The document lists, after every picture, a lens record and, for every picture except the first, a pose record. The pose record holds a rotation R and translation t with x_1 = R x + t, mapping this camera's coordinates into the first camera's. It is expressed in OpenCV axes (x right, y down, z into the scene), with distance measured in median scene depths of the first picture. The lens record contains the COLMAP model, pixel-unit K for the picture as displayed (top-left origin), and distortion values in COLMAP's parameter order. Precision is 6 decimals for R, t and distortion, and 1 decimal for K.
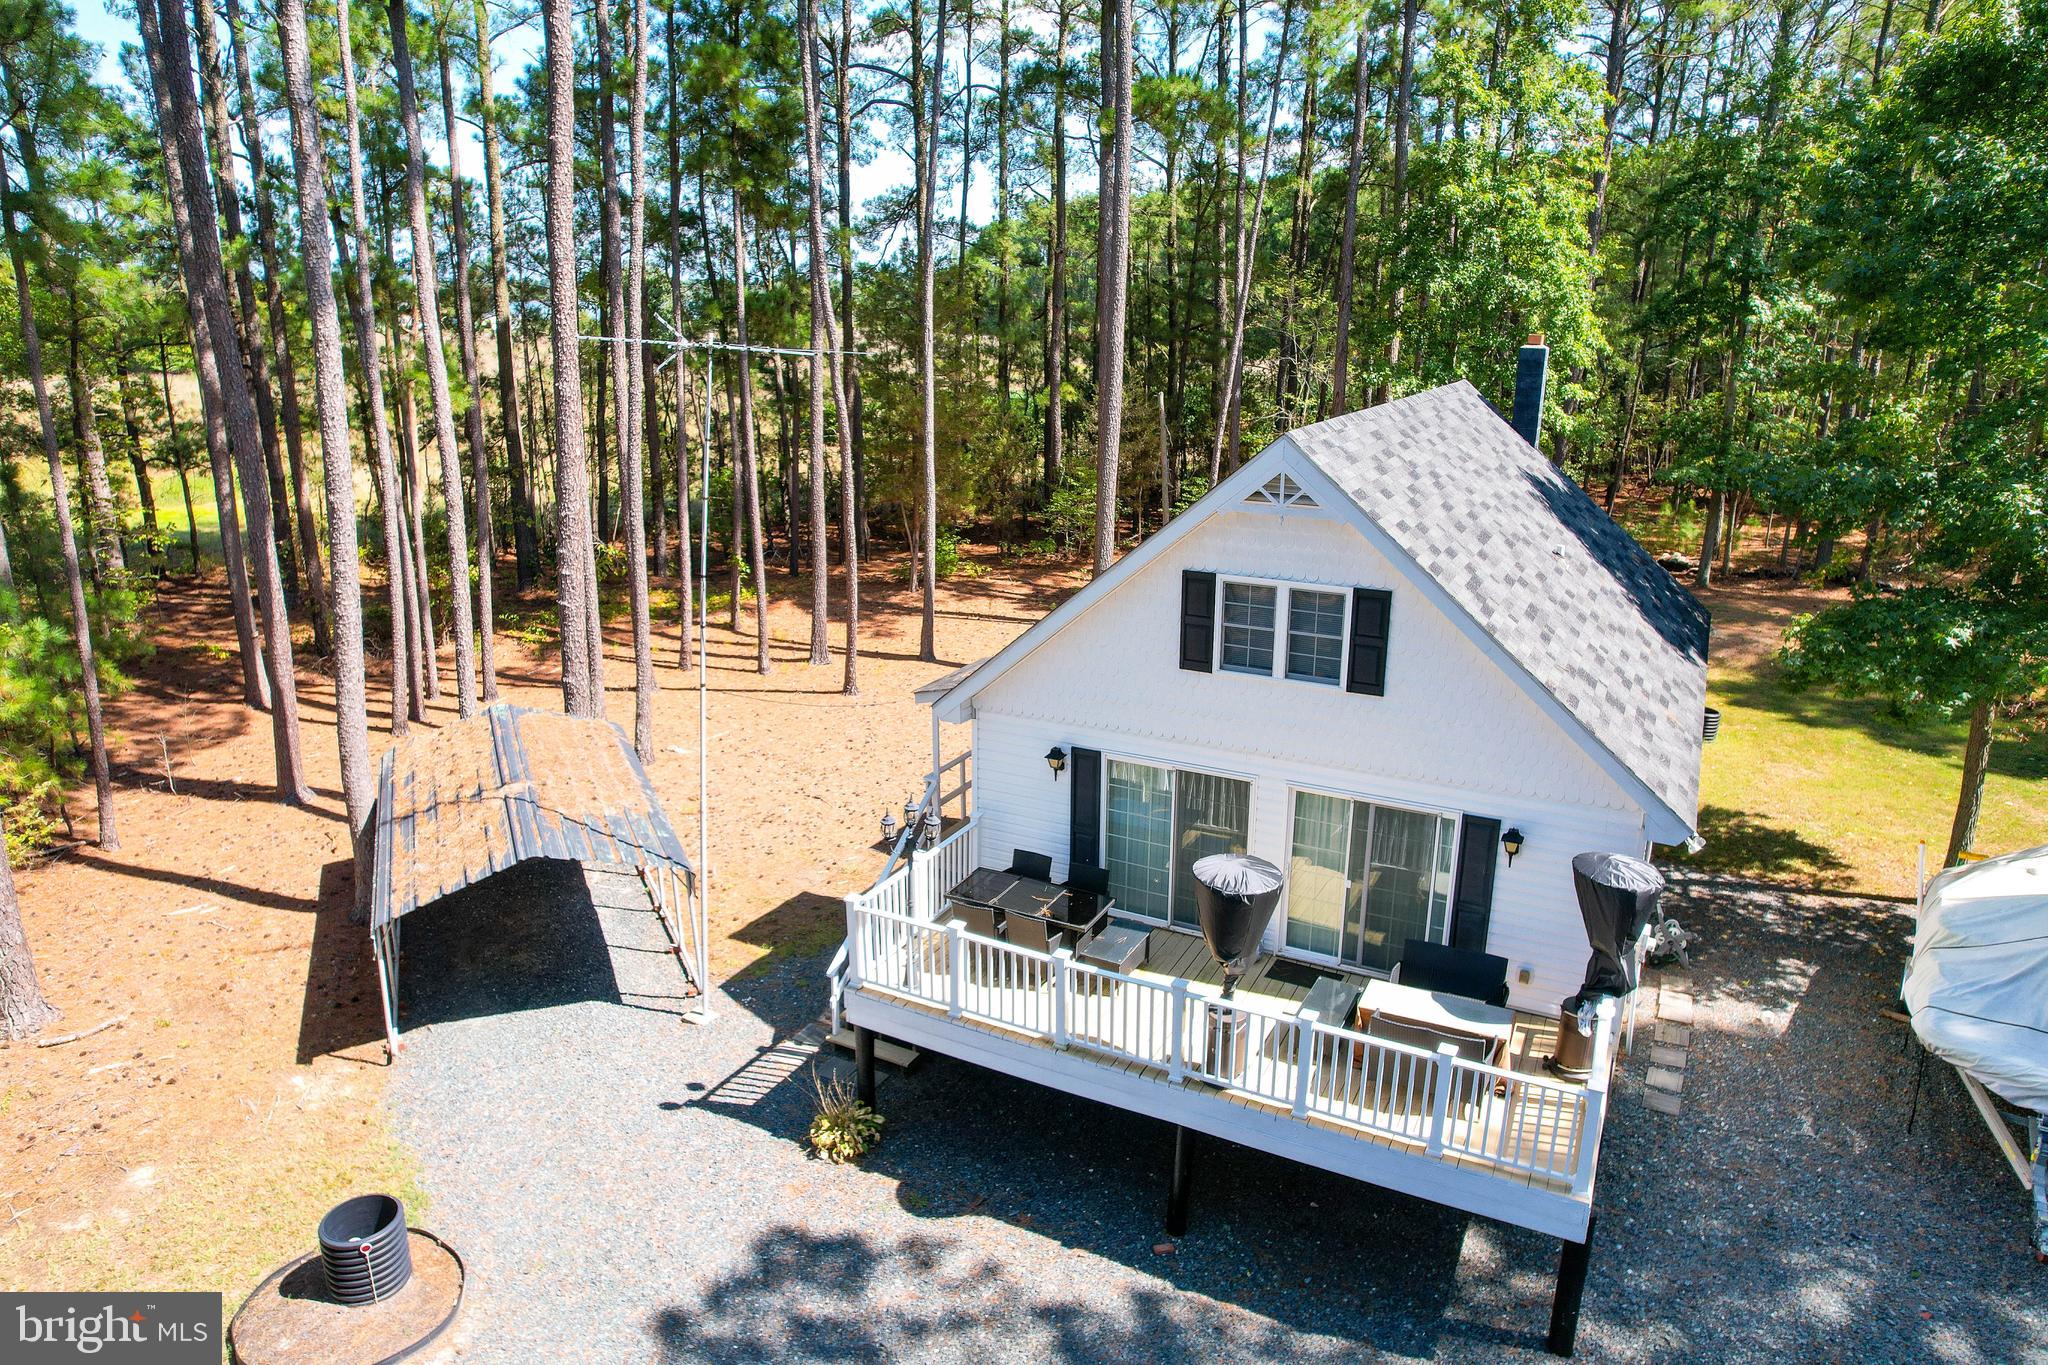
lens RADIAL K [[1274.0, 0, 1051.3], [0, 1274.0, 675.2], [0, 0, 1]] dist [-0.069871, 0.053303]
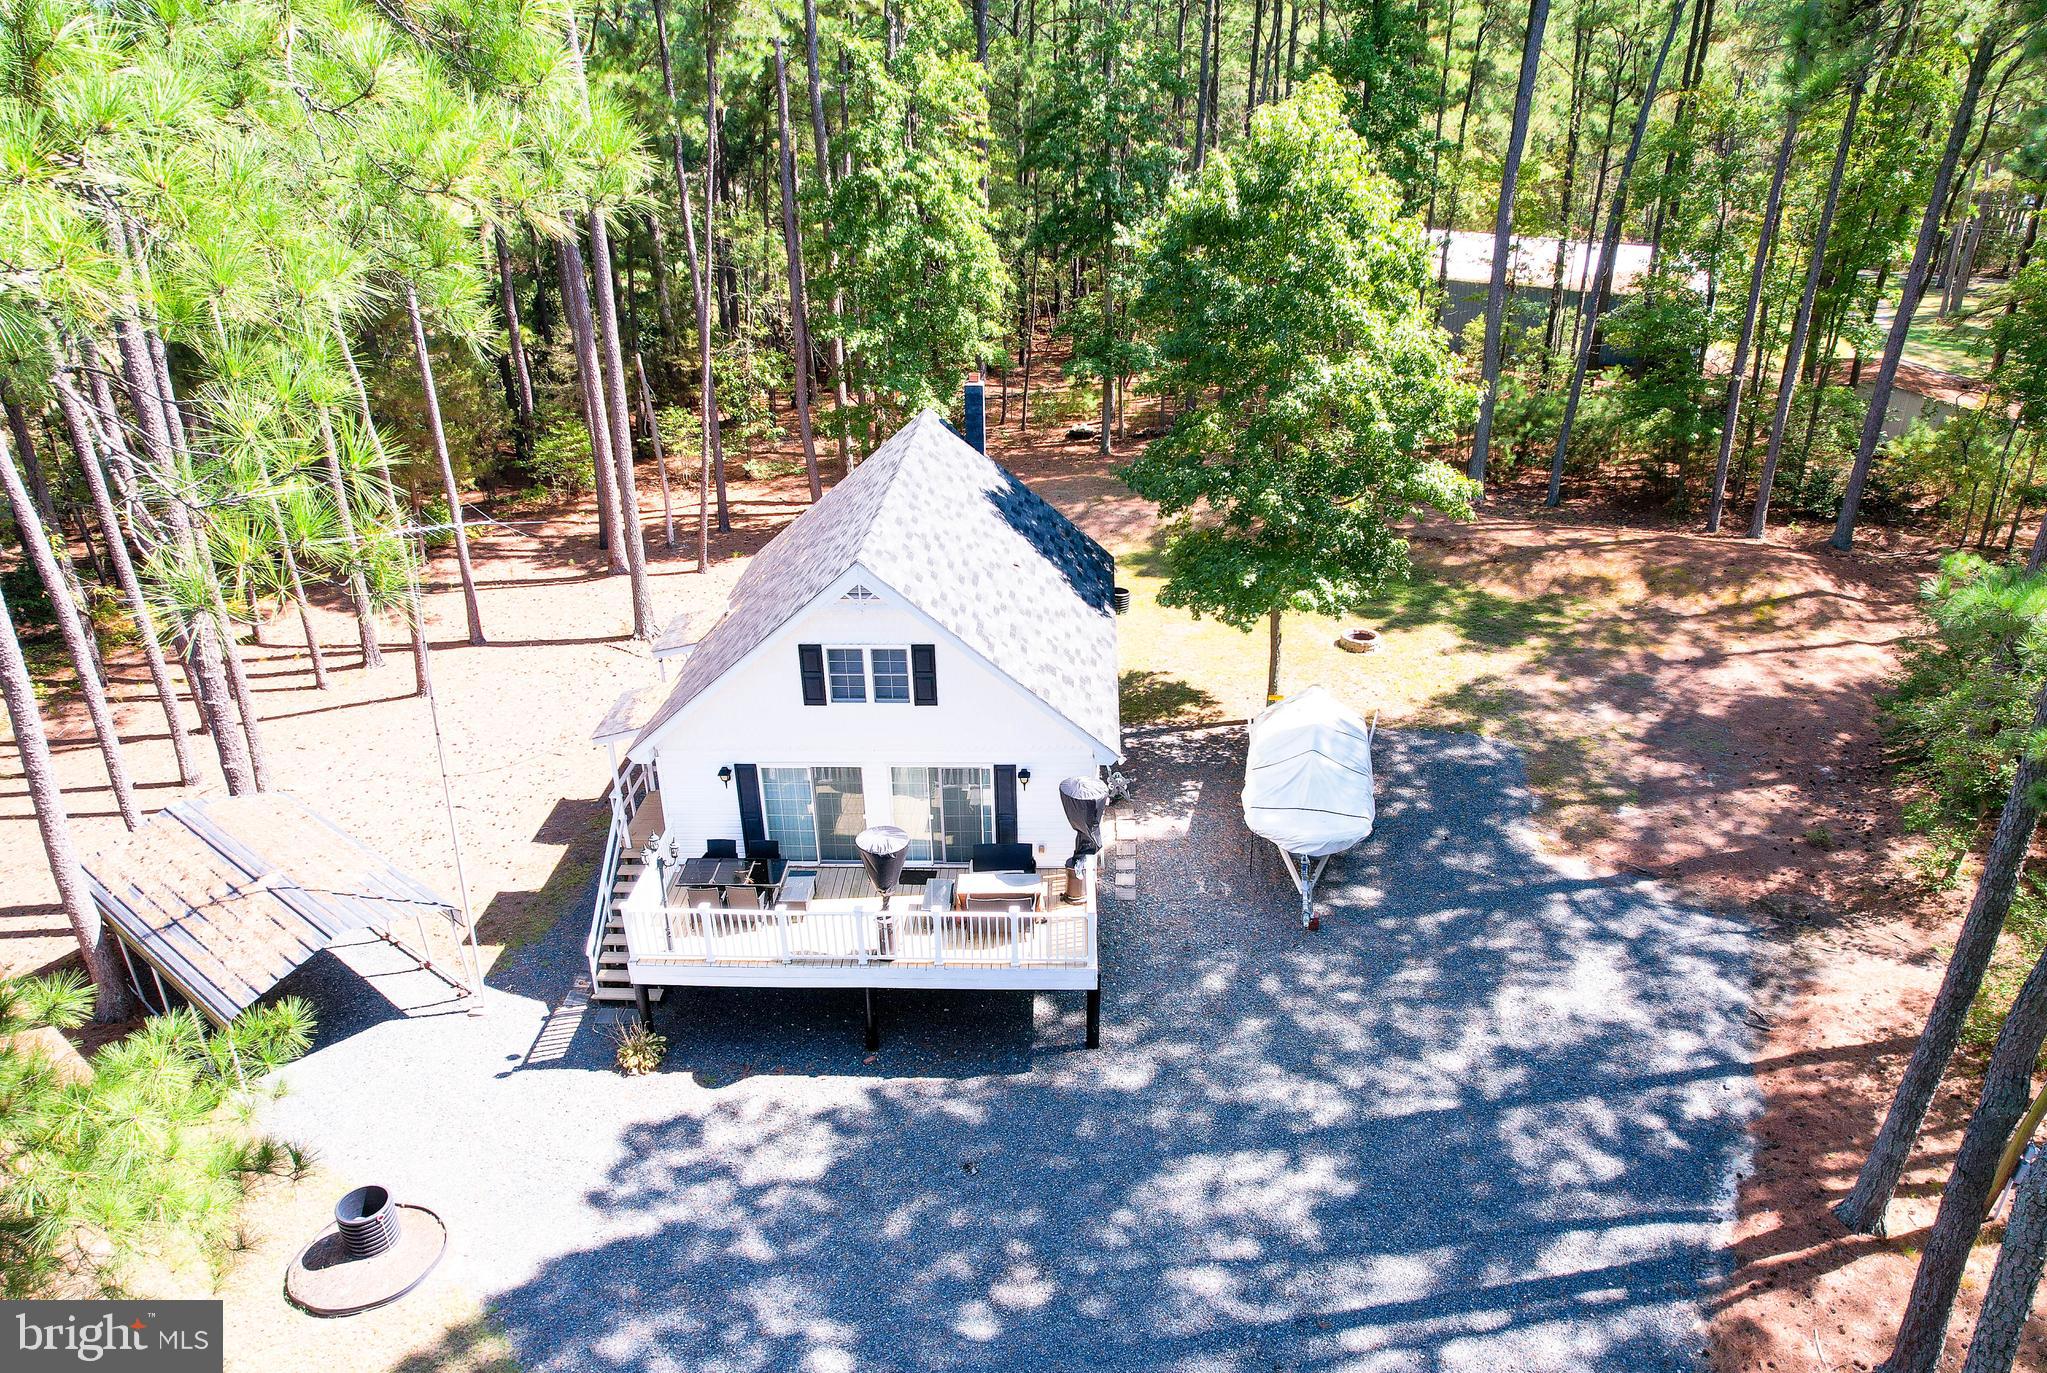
lens RADIAL K [[1273.4, 0, 1050.7], [0, 1273.4, 679.2], [0, 0, 1]] dist [-0.069871, 0.053303]
pose [[0.901870, -0.190137, 0.387914, -0.208956], [0.137231, 0.977518, 0.160082, -0.229629], [-0.409631, -0.091140, 0.907687, -0.480760]]
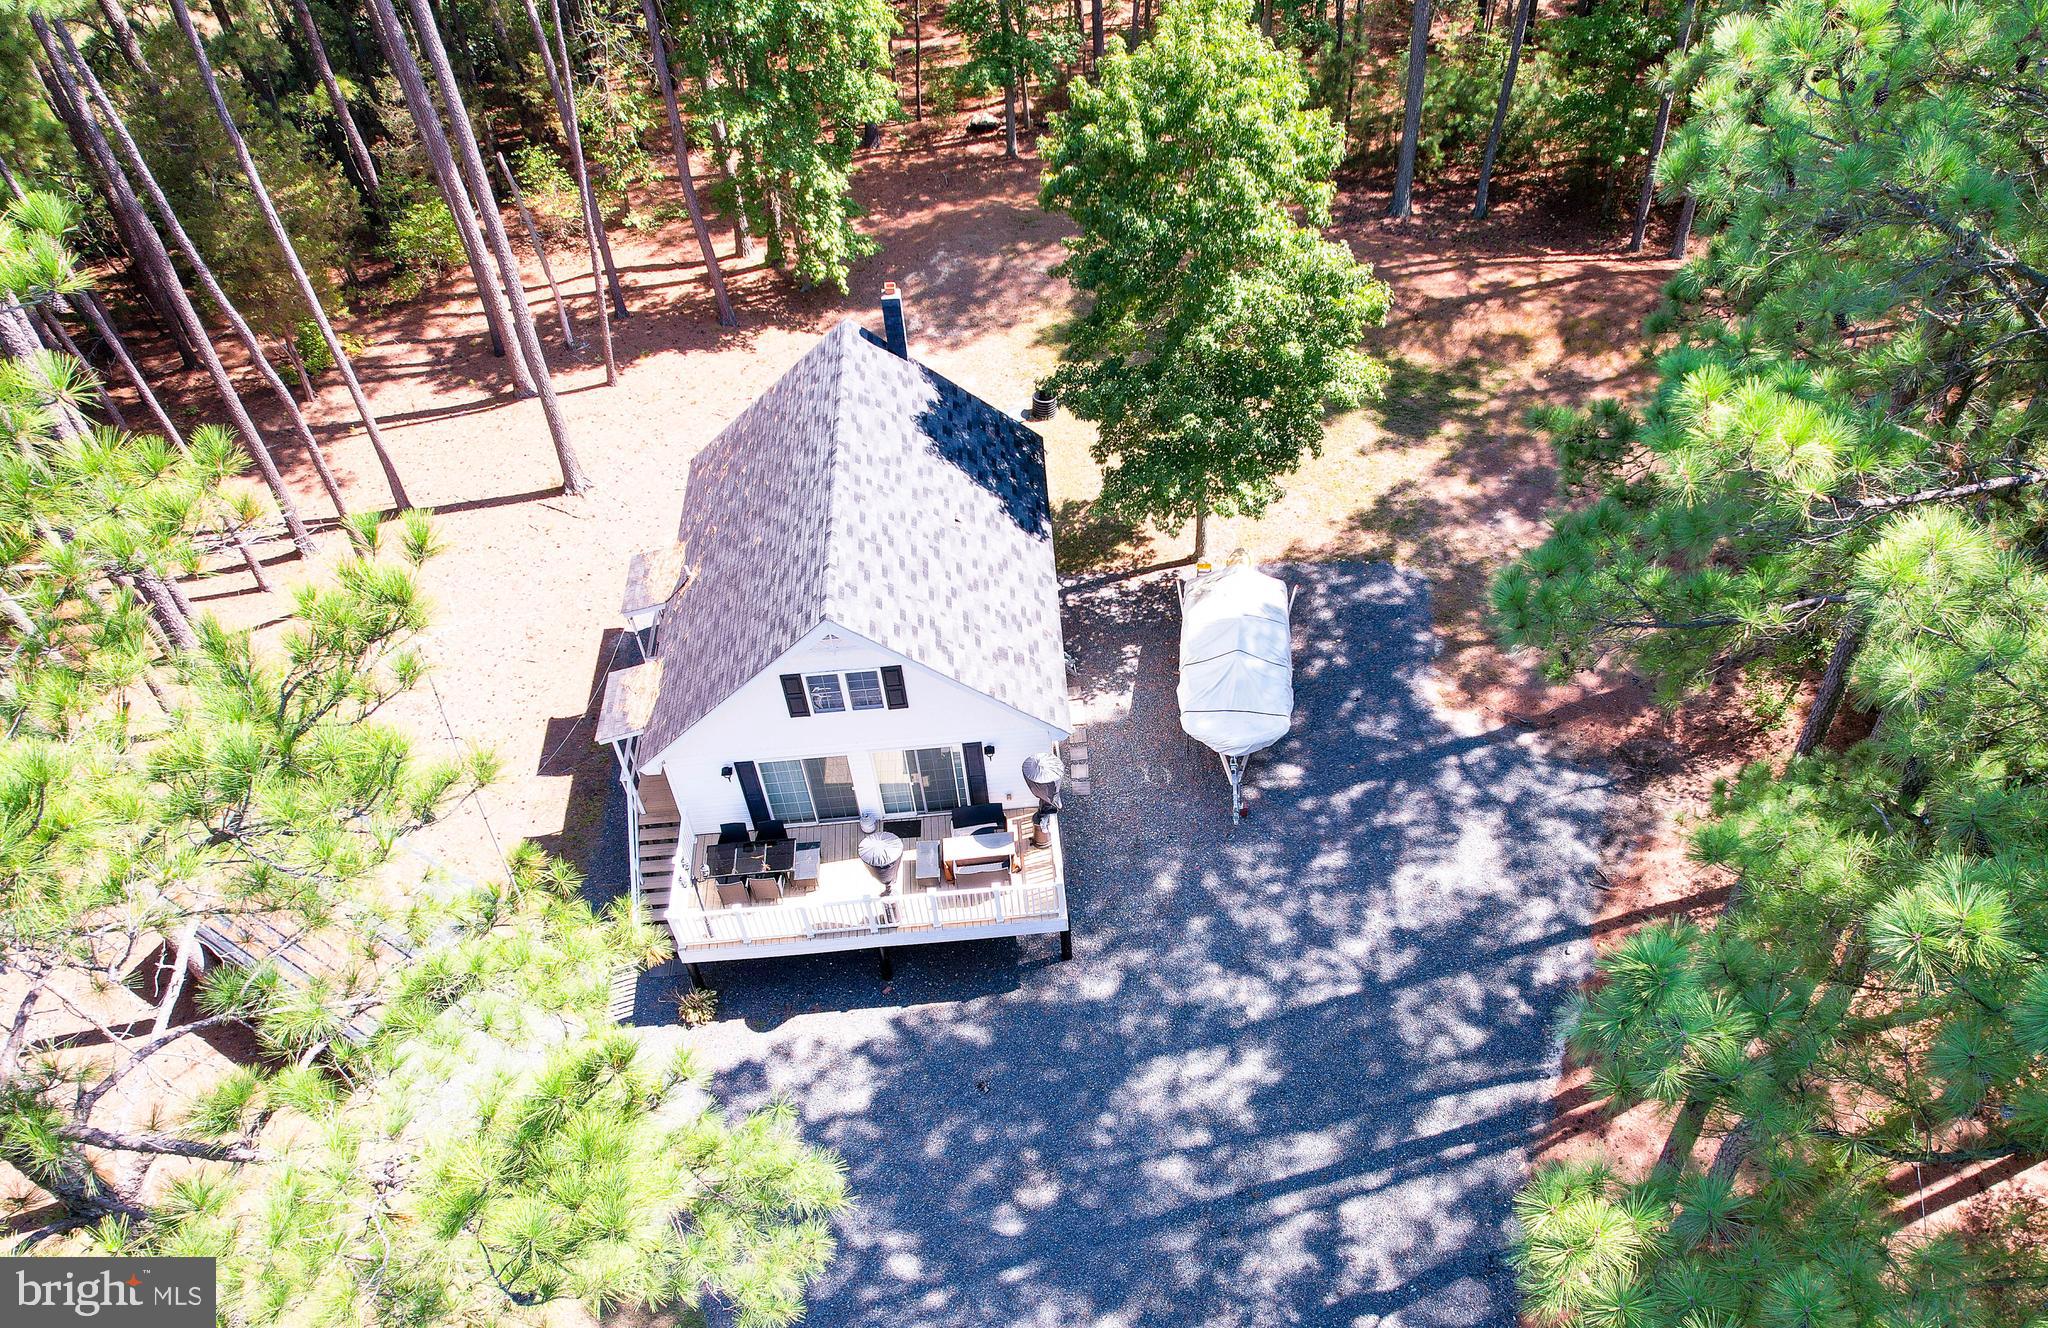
lens RADIAL K [[1311.9, 0, 1079.7], [0, 1311.9, 730.4], [0, 0, 1]] dist [-0.064268, 0.053733]
pose [[0.848990, -0.397124, 0.348580, -0.182757], [0.195765, 0.849124, 0.490575, -0.738928], [-0.490807, -0.348254, 0.798641, -0.582547]]
